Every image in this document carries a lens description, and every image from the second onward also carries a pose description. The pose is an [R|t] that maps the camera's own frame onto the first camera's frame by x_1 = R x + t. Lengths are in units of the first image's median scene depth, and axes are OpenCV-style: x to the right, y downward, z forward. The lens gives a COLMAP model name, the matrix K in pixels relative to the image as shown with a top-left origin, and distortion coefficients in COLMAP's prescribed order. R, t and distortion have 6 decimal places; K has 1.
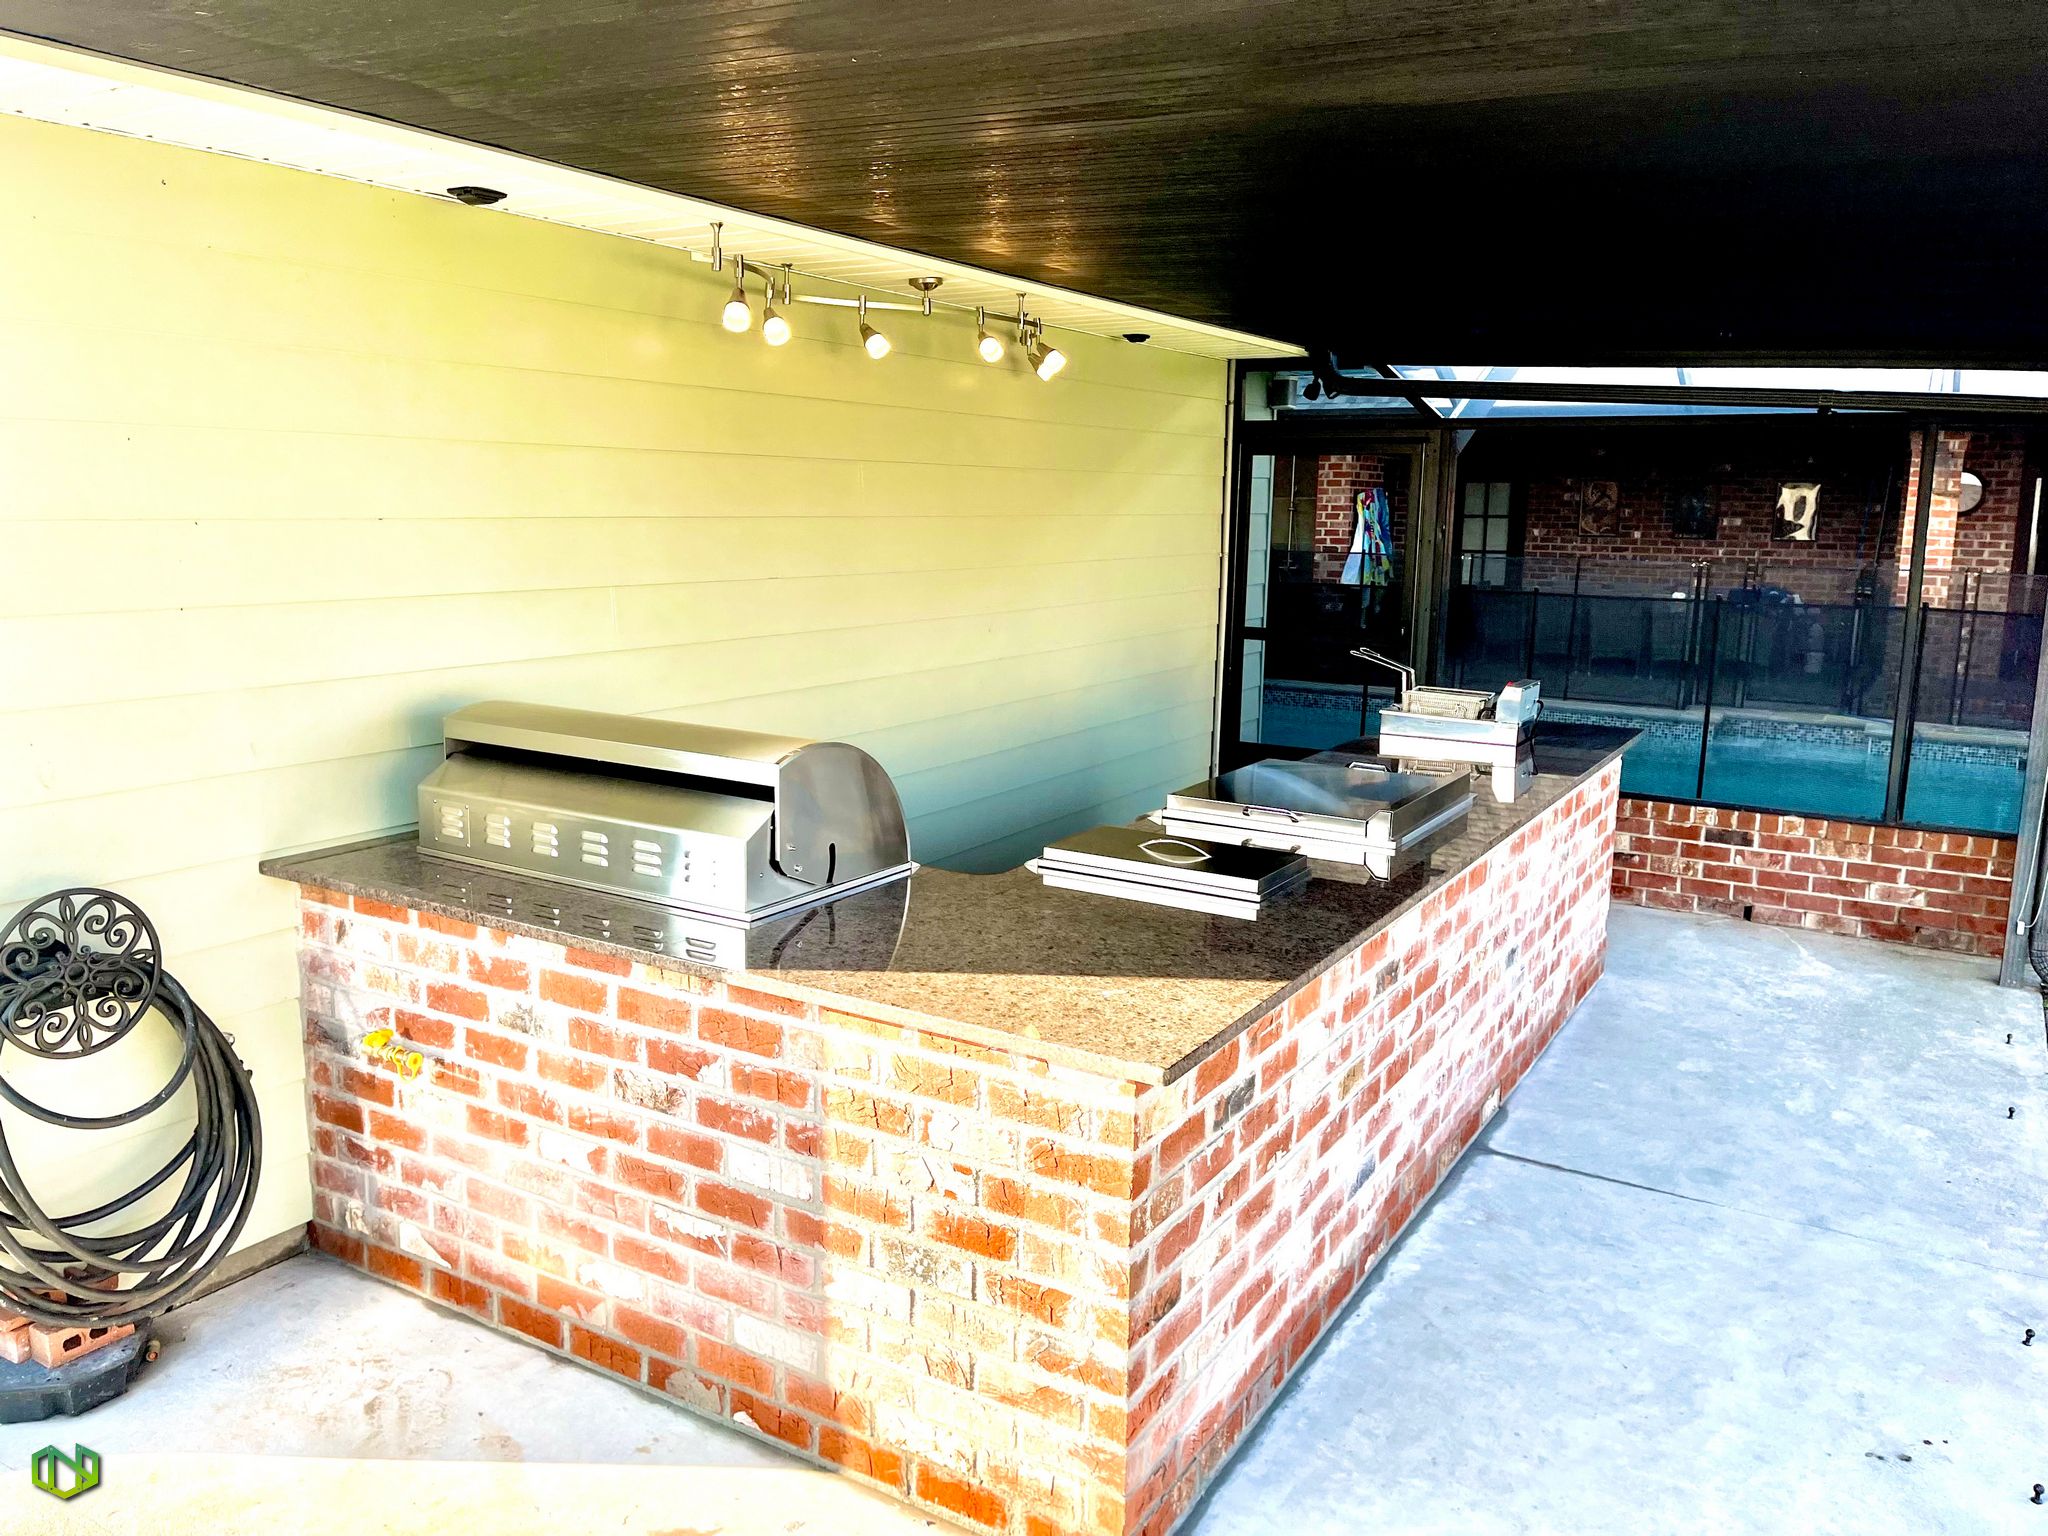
lens RADIAL K [[1549.4, 0, 1018.0], [0, 1549.4, 733.7], [0, 0, 1]] dist [0.072636, -0.086251]
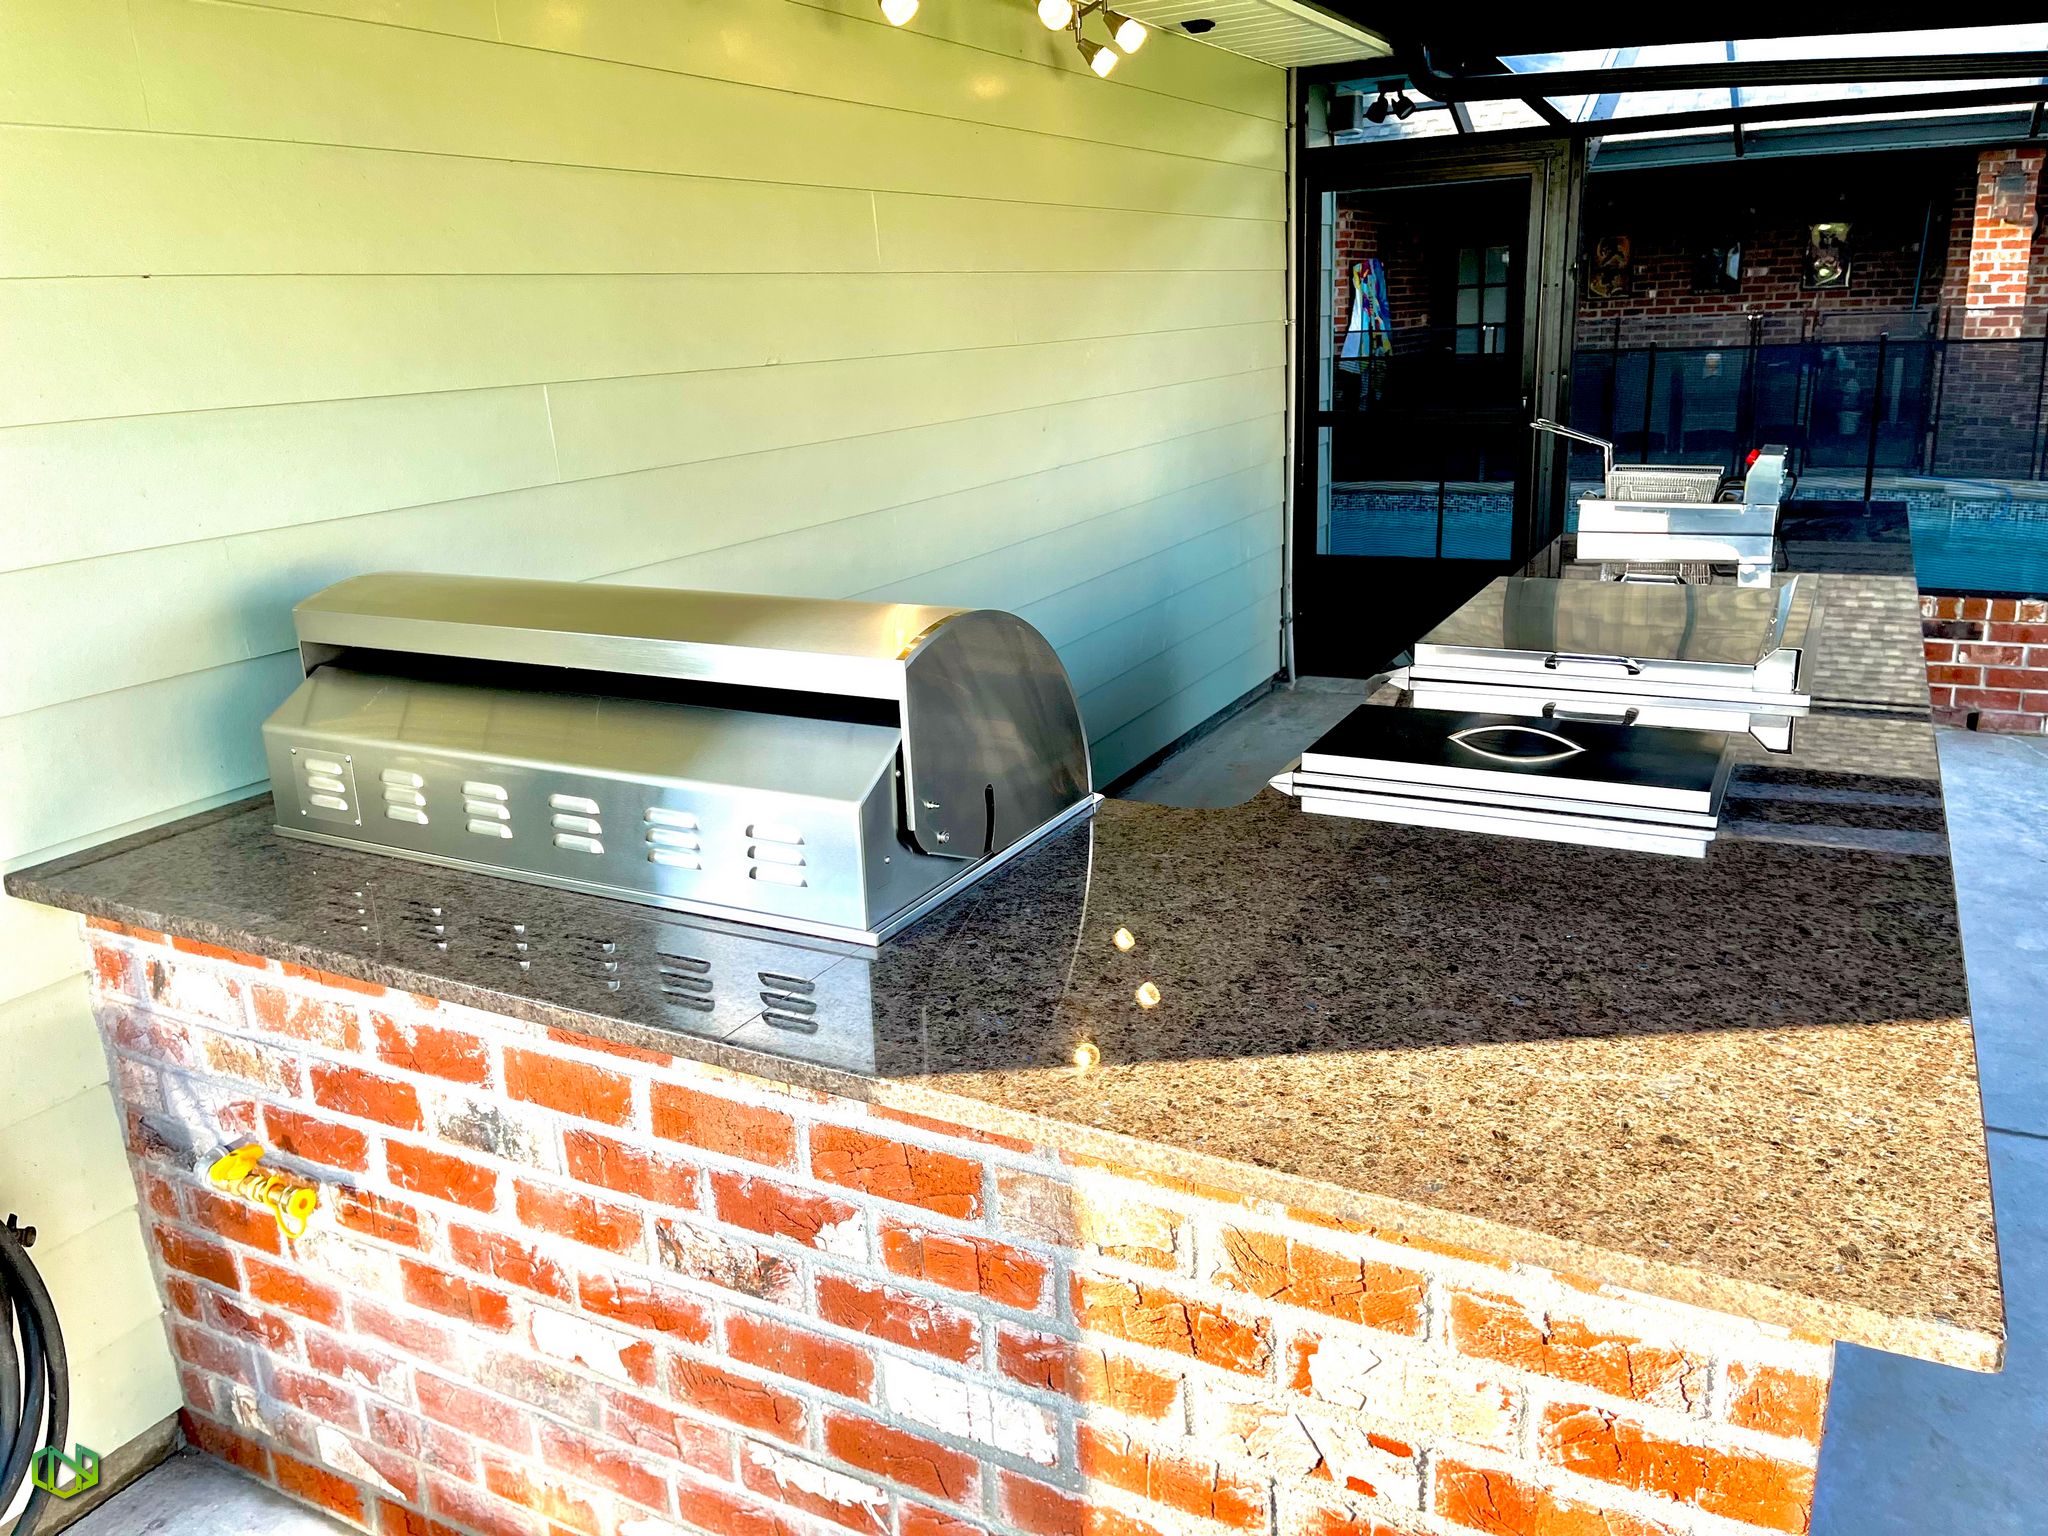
lens RADIAL K [[1546.9, 0, 1015.8], [0, 1546.9, 720.3], [0, 0, 1]] dist [0.088047, -0.120423]
pose [[0.996588, -0.072867, 0.038766, -0.119439], [0.068440, 0.992079, 0.105338, -0.012525], [-0.046135, -0.102325, 0.993681, 0.390890]]
